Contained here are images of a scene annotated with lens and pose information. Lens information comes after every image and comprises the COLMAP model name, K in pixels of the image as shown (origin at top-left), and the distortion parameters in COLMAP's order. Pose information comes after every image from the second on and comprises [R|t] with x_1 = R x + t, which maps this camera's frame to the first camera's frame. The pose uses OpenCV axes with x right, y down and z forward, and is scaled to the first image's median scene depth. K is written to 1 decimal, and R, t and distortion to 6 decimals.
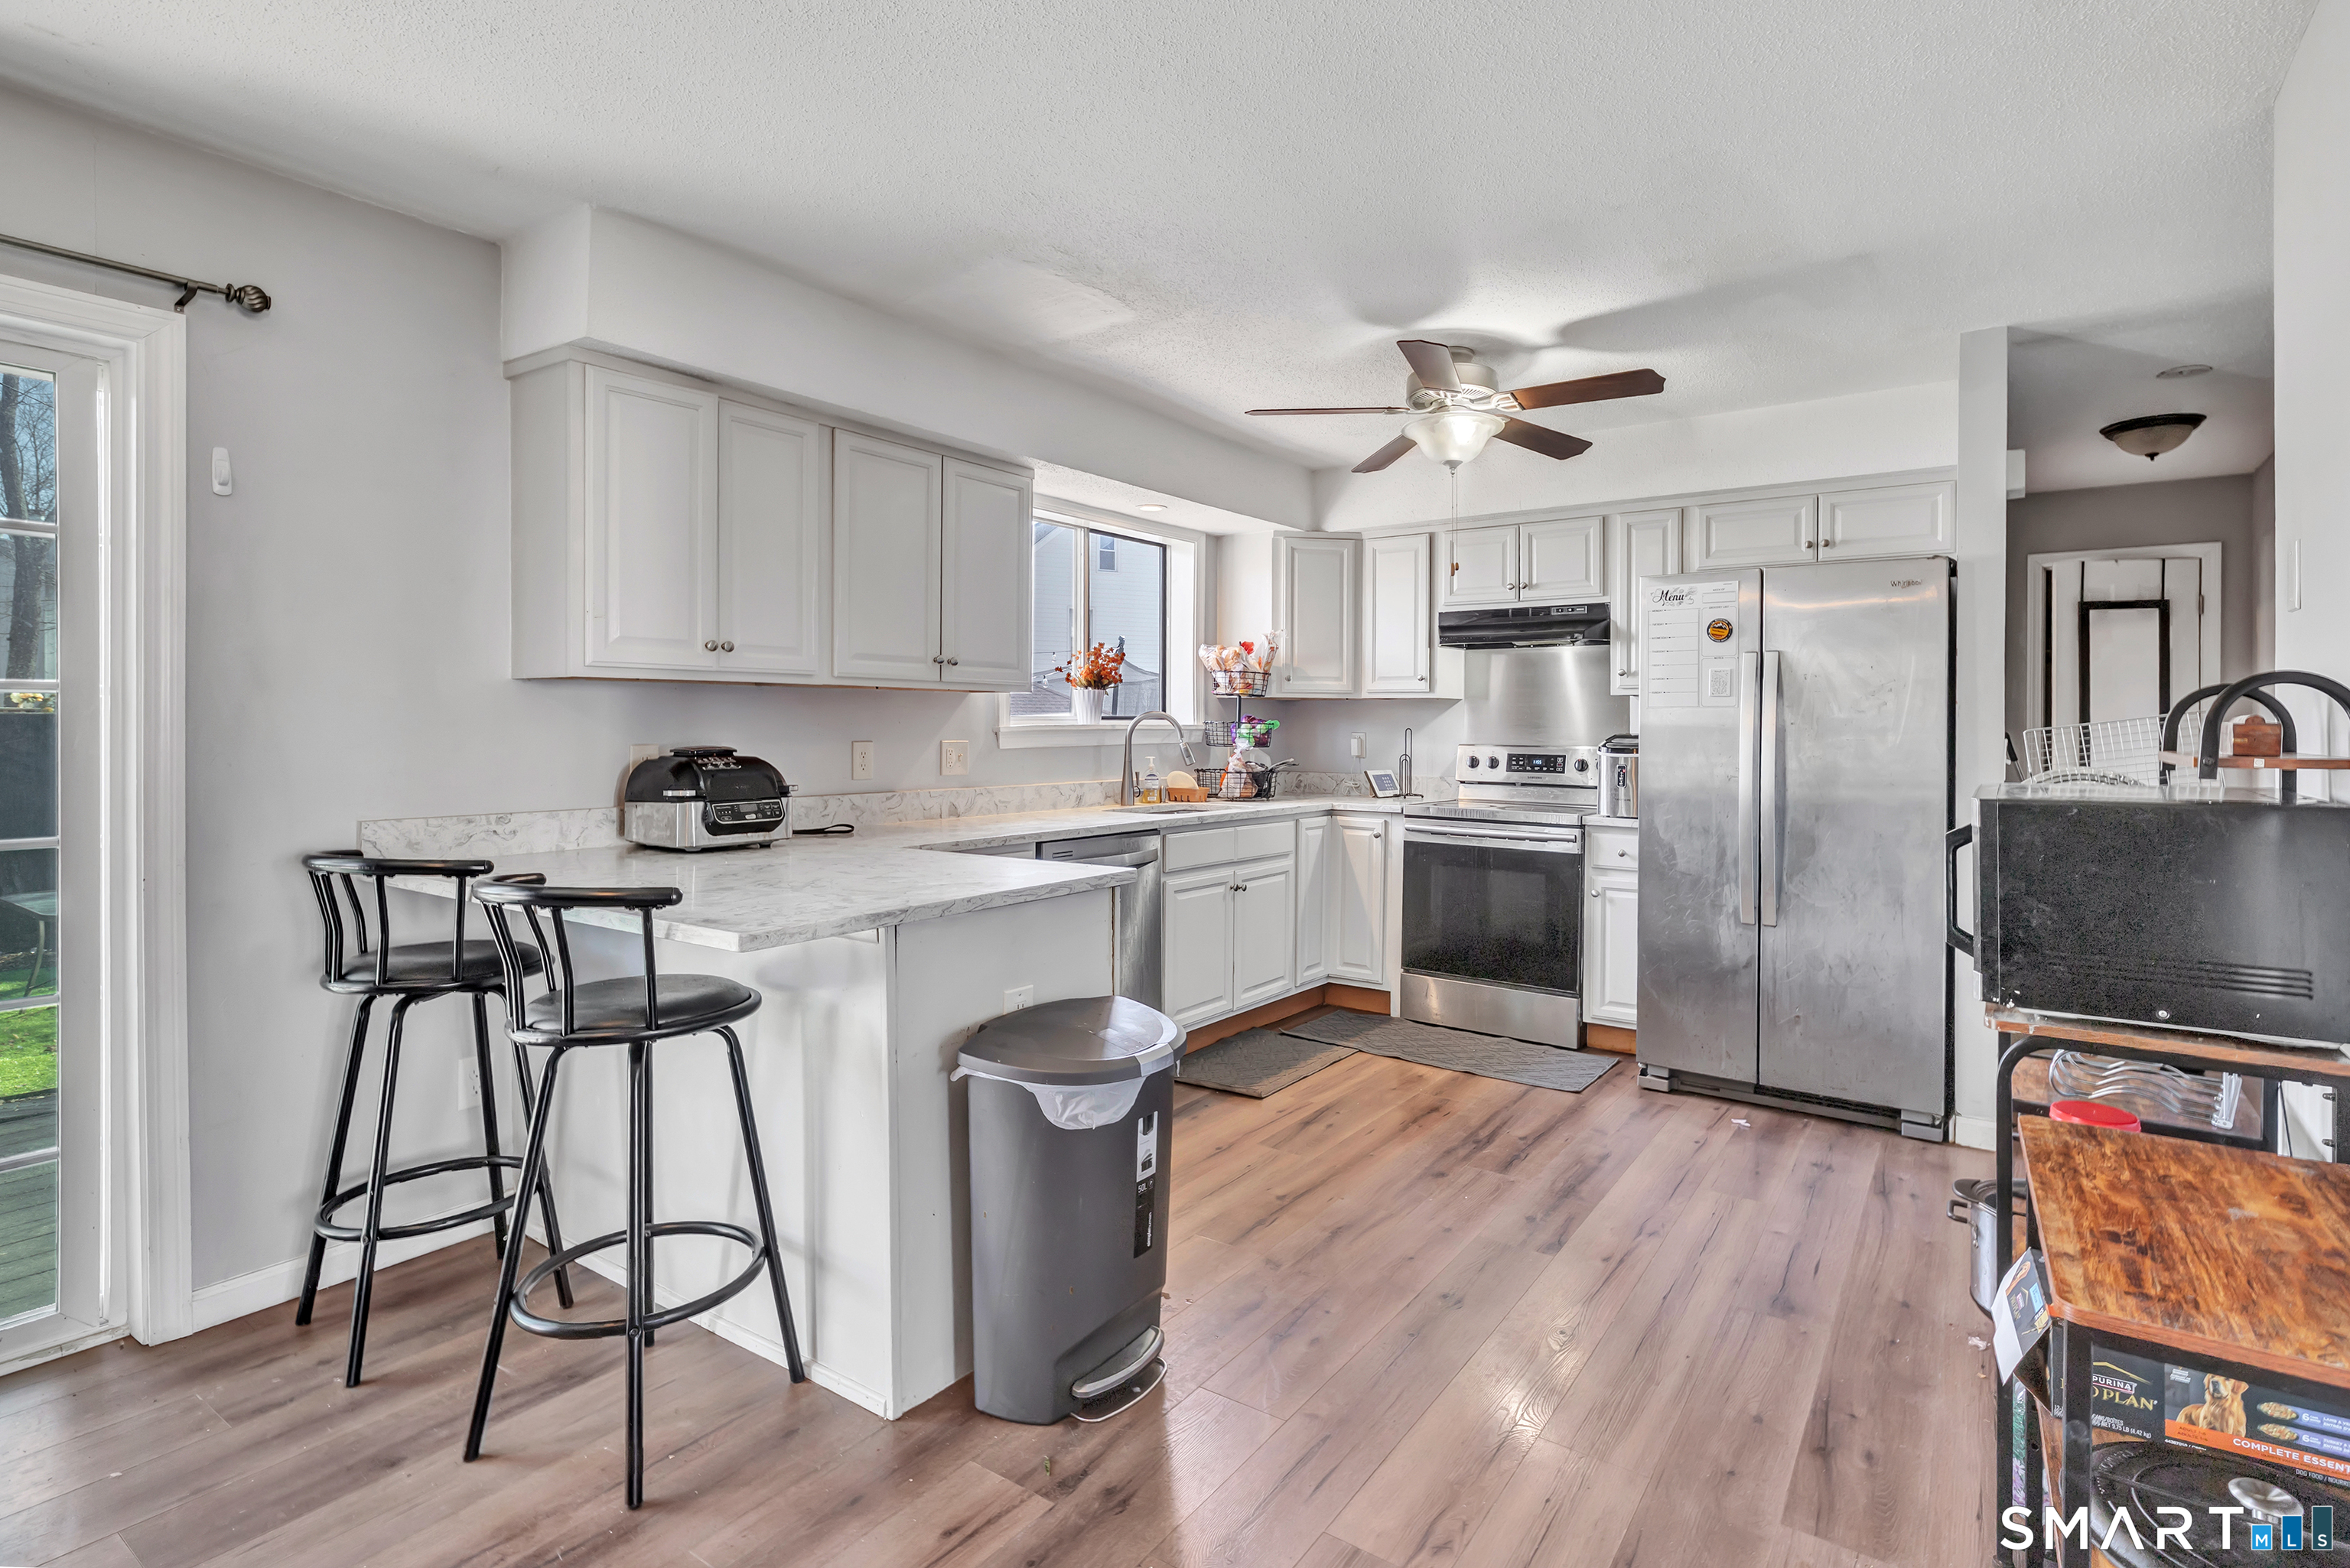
lens RADIAL K [[1106.8, 0, 1269.0], [0, 1106.8, 730.3], [0, 0, 1]] dist [0.000588, -0.000337]
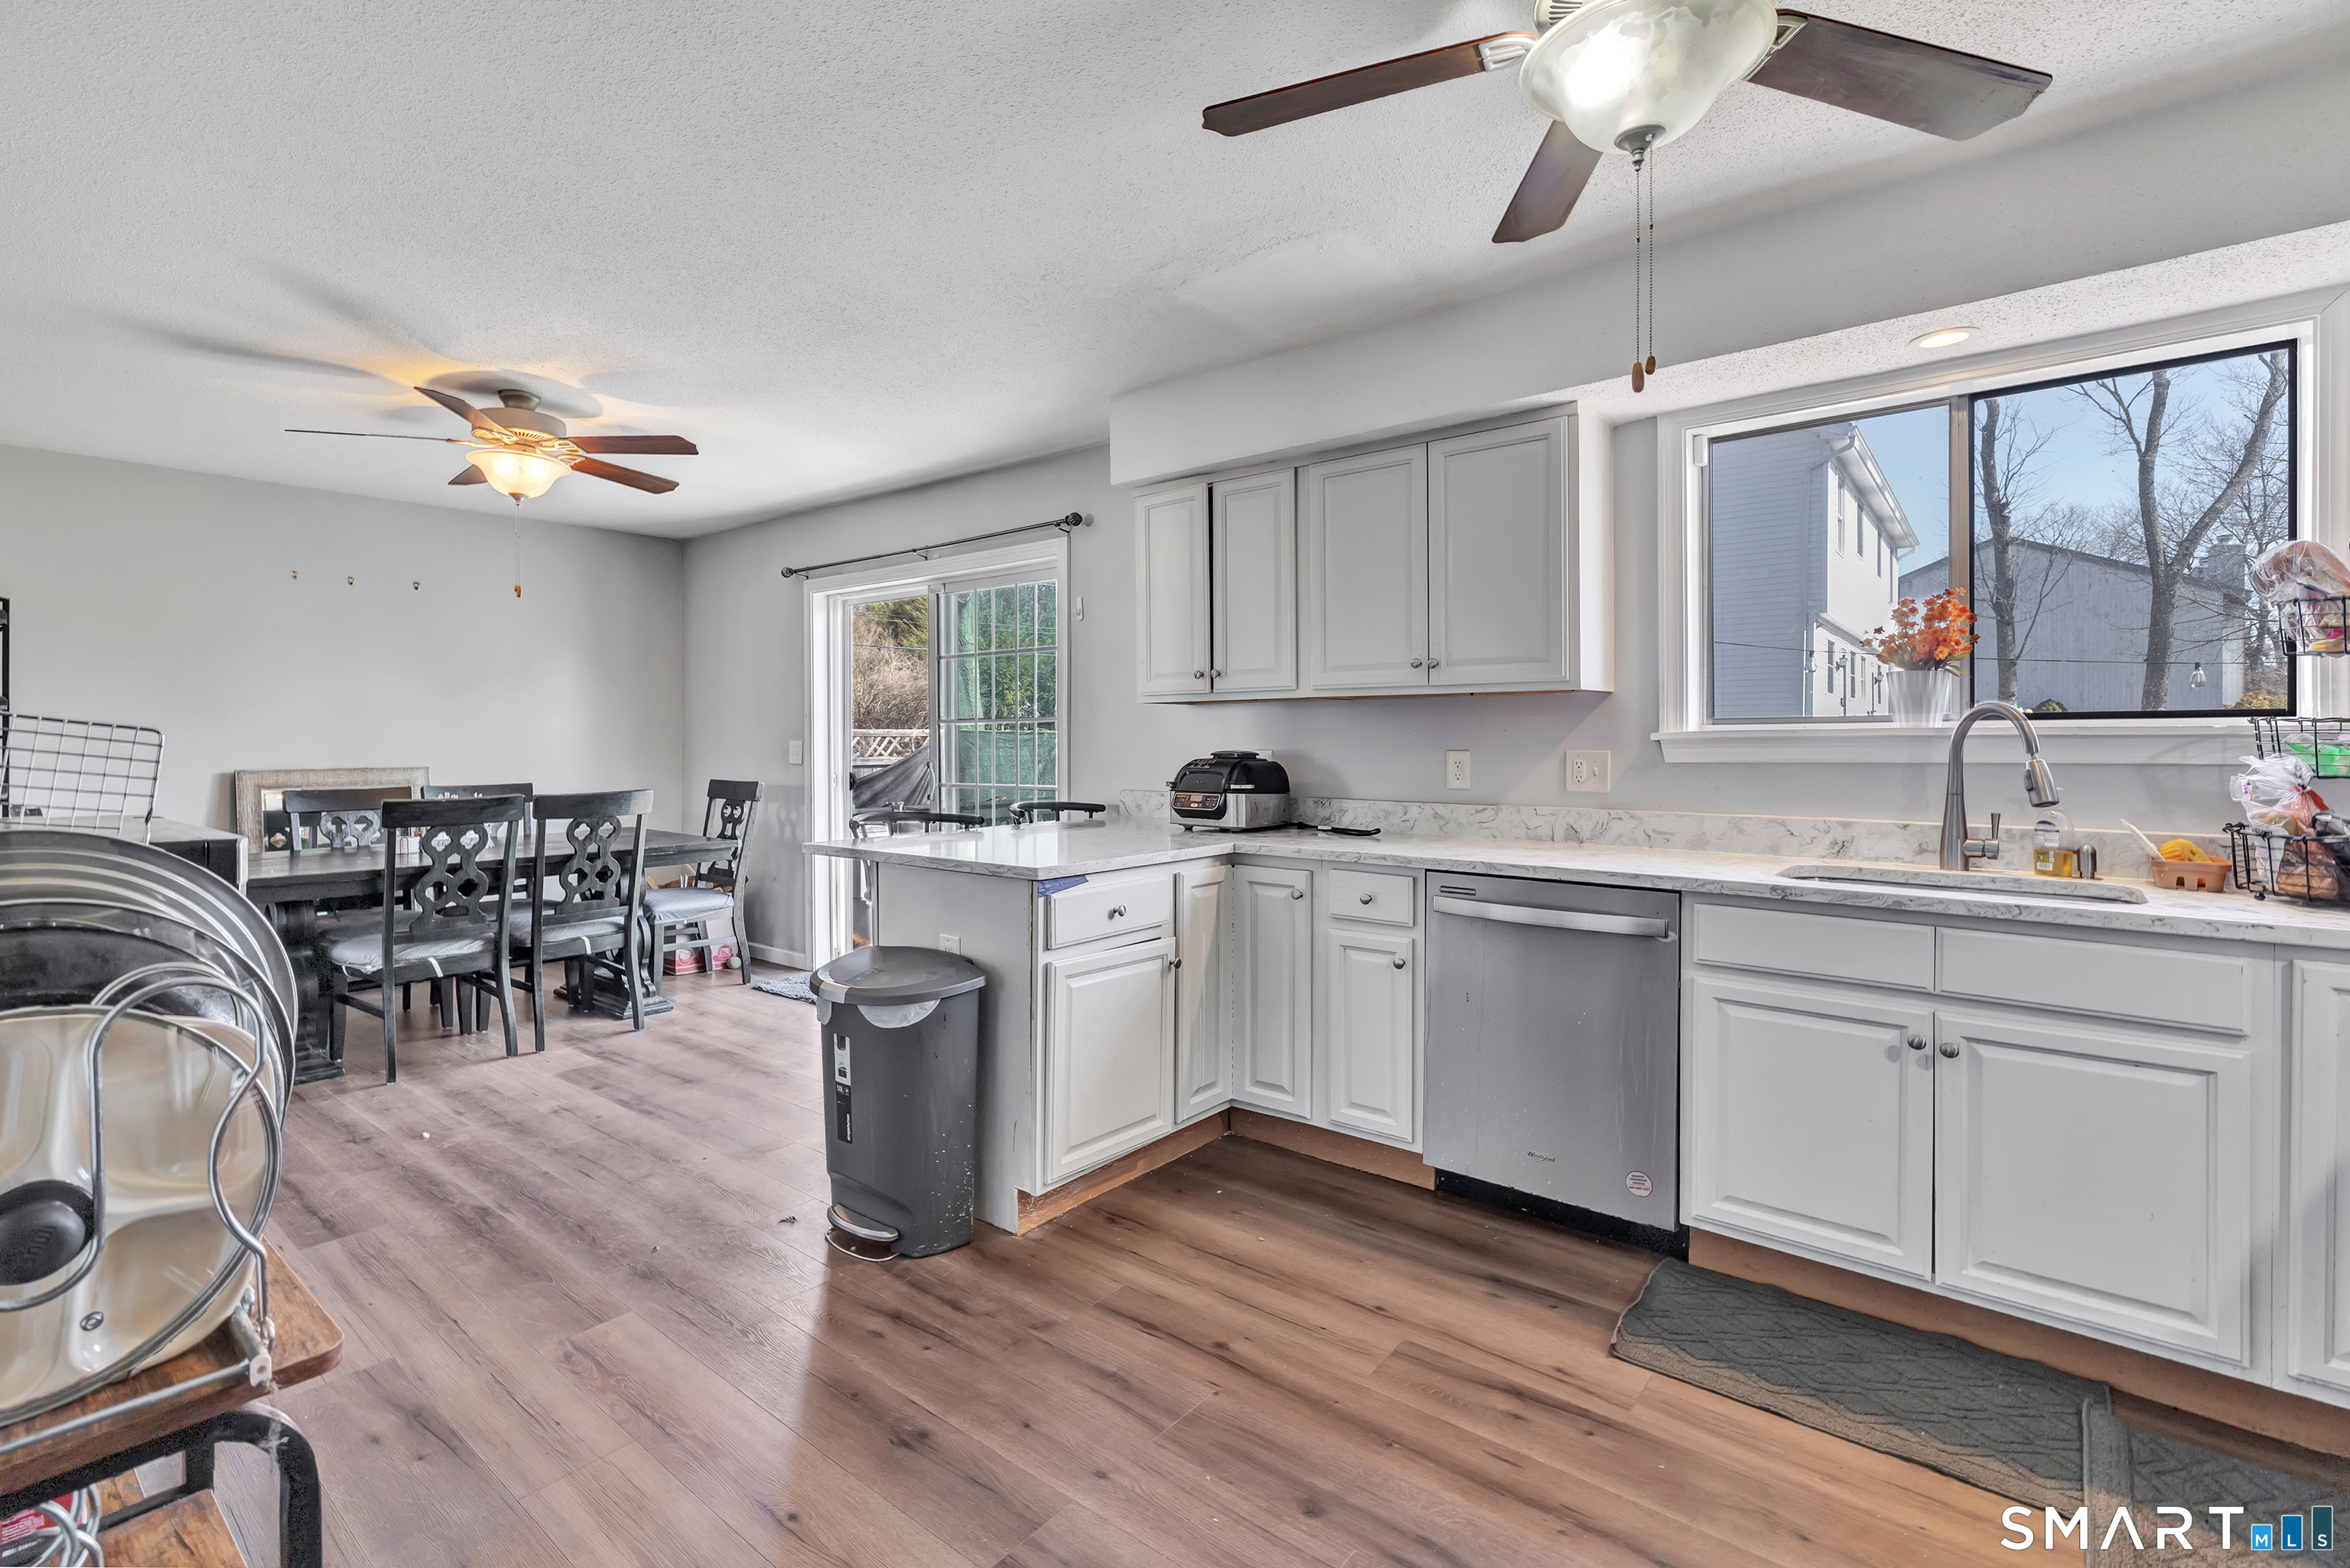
lens RADIAL K [[1085.2, 0, 1130.4], [0, 1085.2, 753.1], [0, 0, 1]] dist [0.001468, 0.000786]
pose [[-0.122177, 0.011204, -0.992445, 0.585759], [-0.001201, 0.999934, 0.011436, 0.002254], [0.992508, 0.002589, -0.122156, 0.792196]]
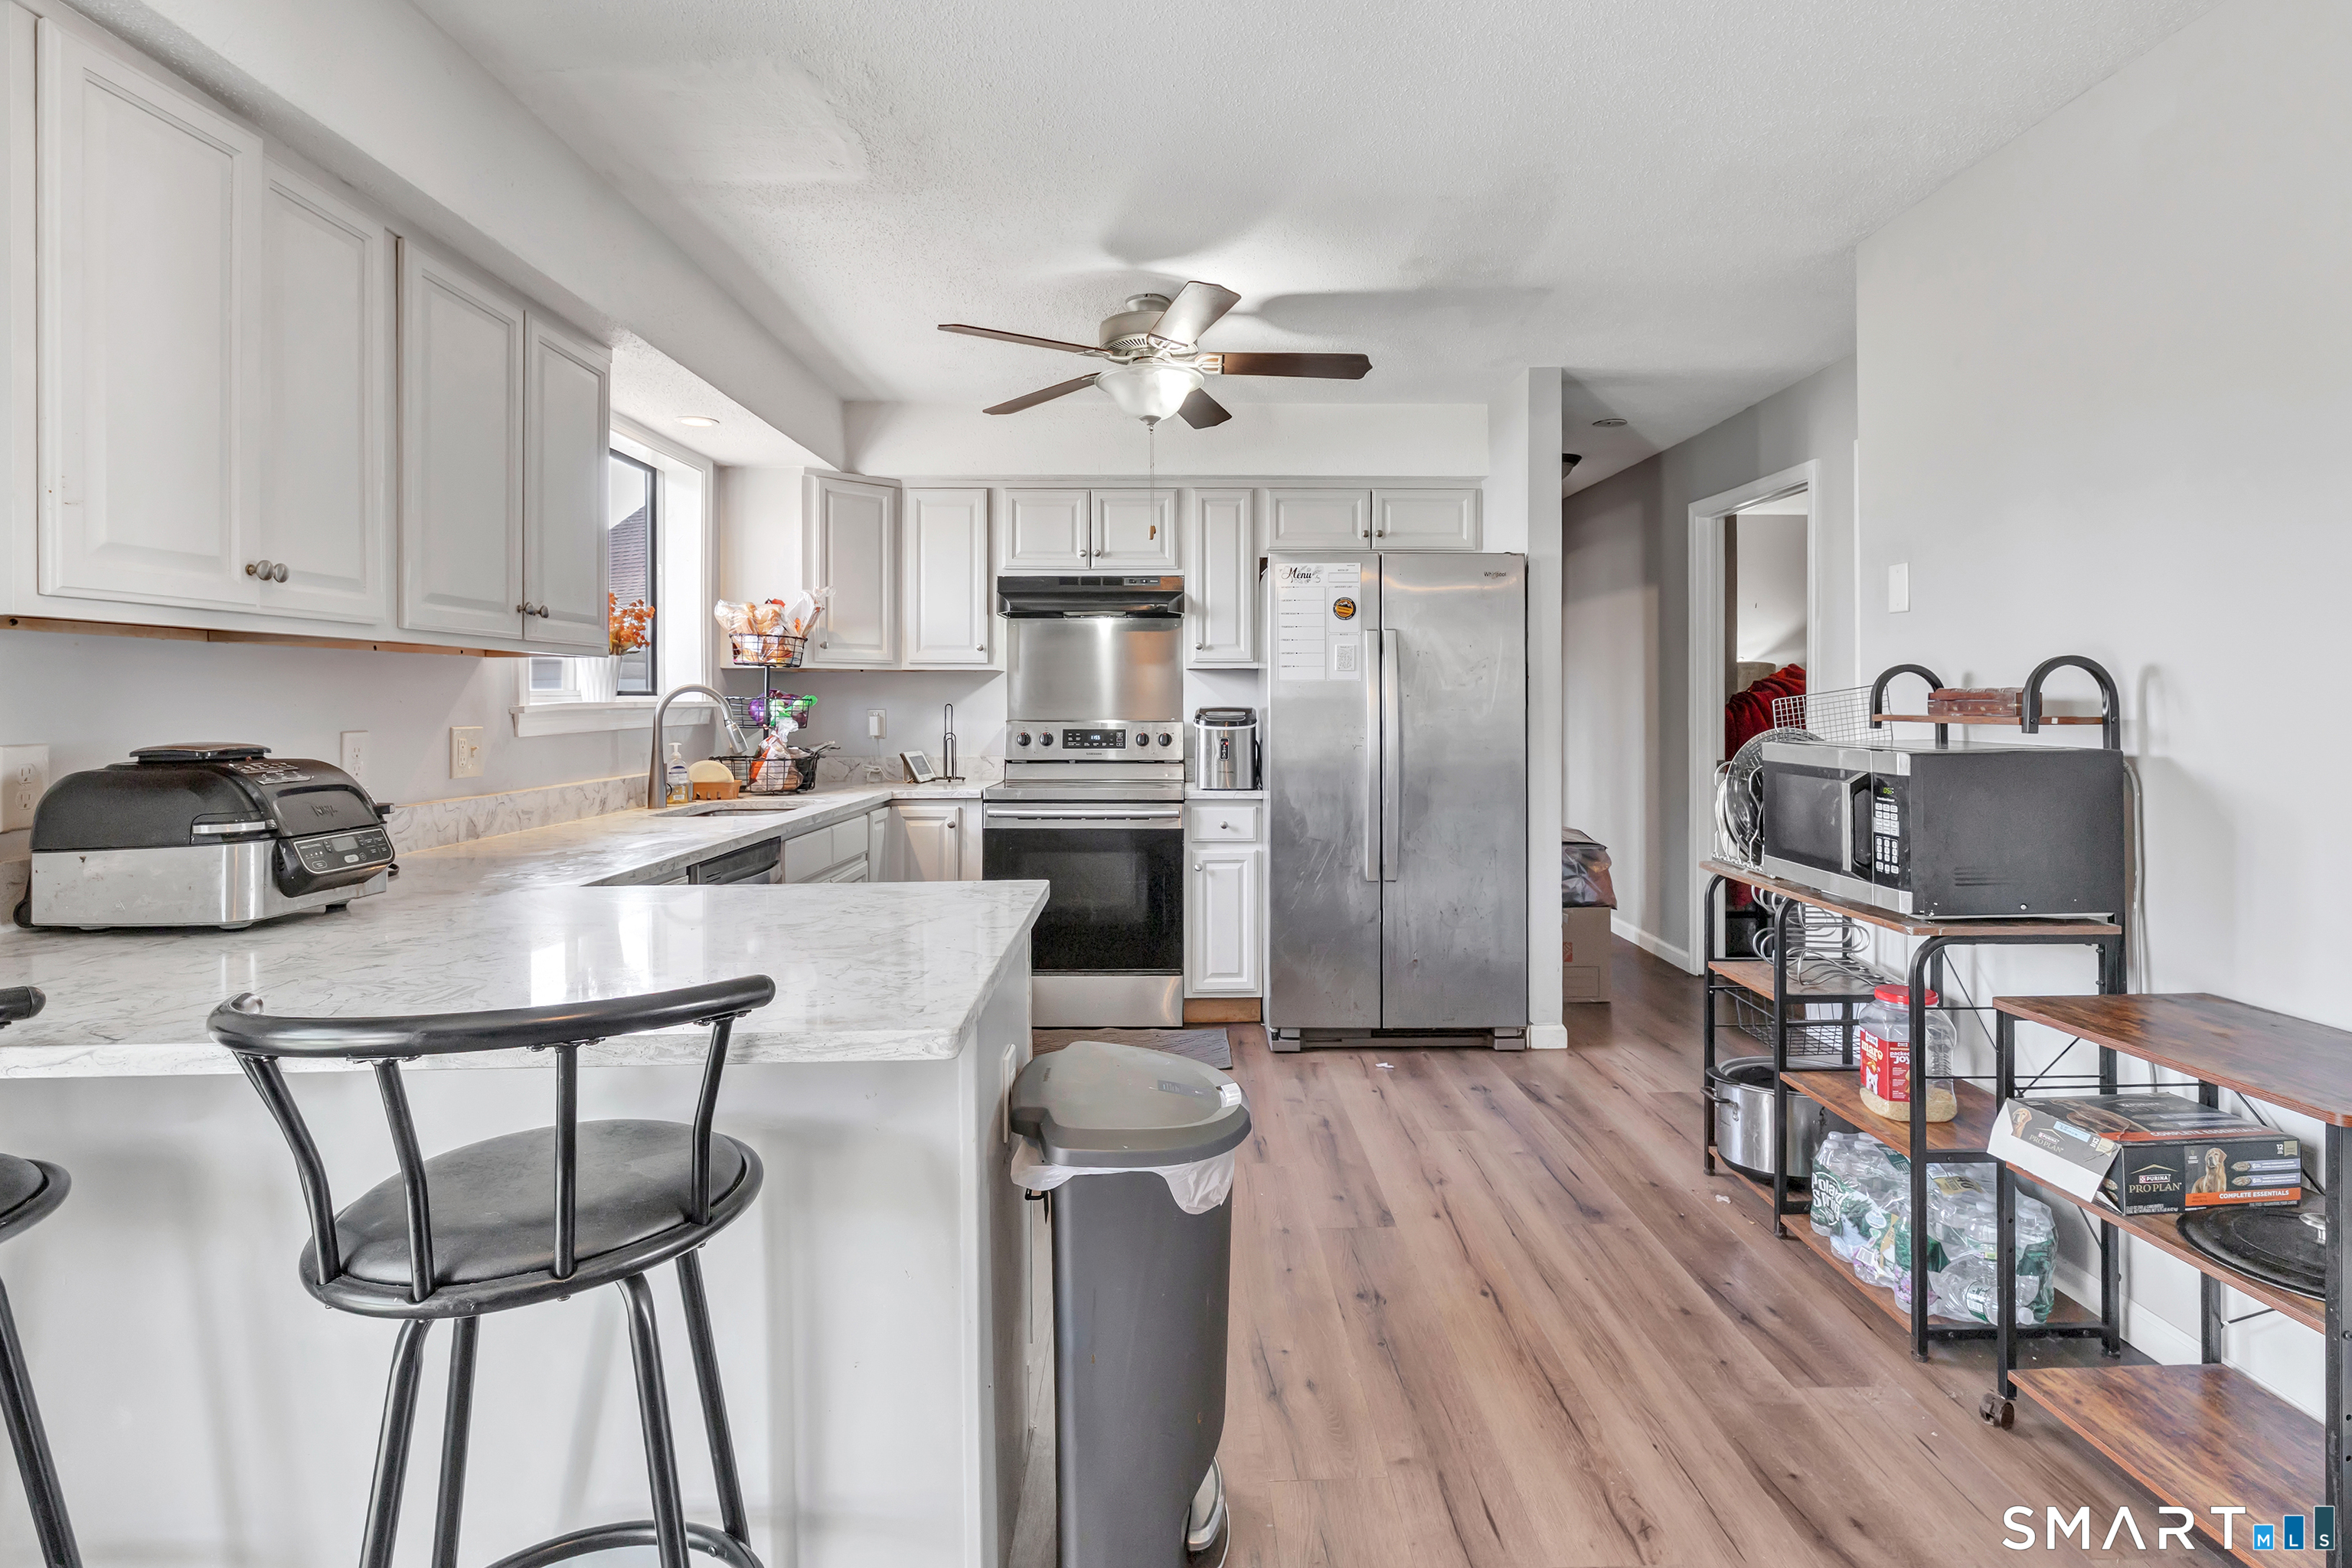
lens RADIAL K [[1146.6, 0, 1212.1], [0, 1146.6, 704.0], [0, 0, 1]] dist [0.001103, 0.000460]
pose [[0.821499, -0.008942, 0.570140, -0.322381], [0.009562, 0.999952, 0.001906, -0.001925], [-0.570130, 0.003886, 0.821545, 0.163411]]
